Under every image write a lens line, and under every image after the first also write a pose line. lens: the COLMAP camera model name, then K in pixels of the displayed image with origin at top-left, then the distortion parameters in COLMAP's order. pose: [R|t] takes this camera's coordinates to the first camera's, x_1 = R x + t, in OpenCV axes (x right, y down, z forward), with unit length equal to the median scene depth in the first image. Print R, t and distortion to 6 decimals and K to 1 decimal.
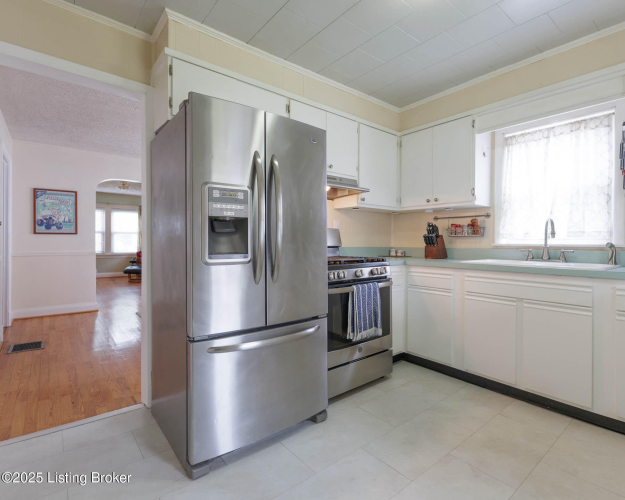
lens RADIAL K [[323.4, 0, 313.1], [0, 323.4, 247.0], [0, 0, 1]] dist [0.006059, -0.000577]
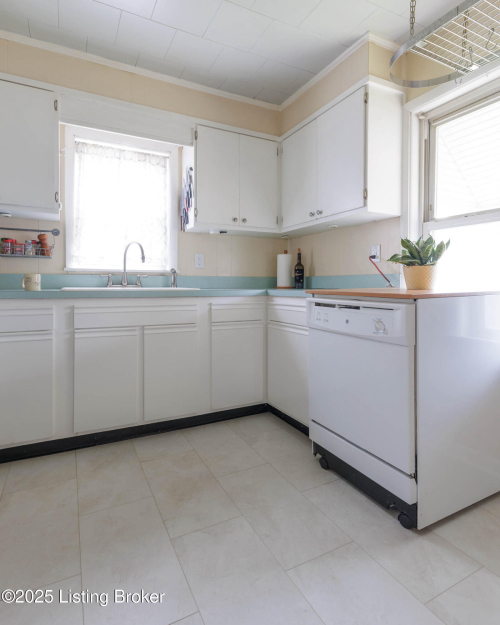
lens RADIAL K [[347.9, 0, 232.8], [0, 347.9, 289.0], [0, 0, 1]] dist [0.000918, 0.003245]
pose [[0.228563, -0.018719, 0.973349, -0.208935], [0.009853, 0.999808, 0.016914, 0.034059], [-0.973479, 0.005725, 0.228703, 0.440359]]
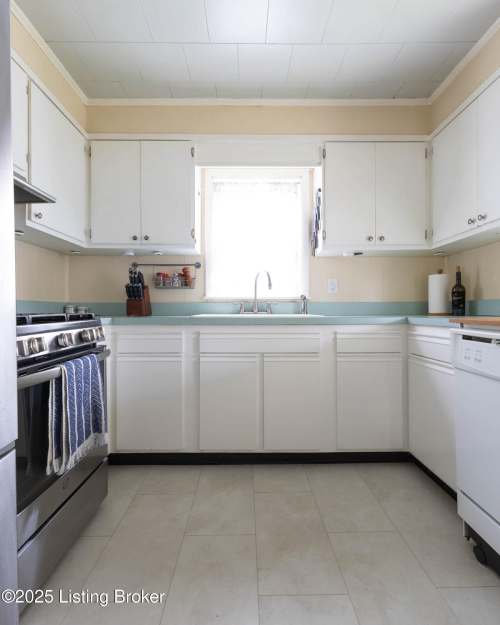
lens RADIAL K [[323.4, 0, 248.4], [0, 323.4, 310.6], [0, 0, 1]] dist [0.006059, -0.000577]
pose [[0.628738, -0.008442, 0.777572, -0.069977], [0.015192, 0.999884, -0.001429, 0.033715], [-0.777469, 0.012711, 0.628793, 0.380775]]
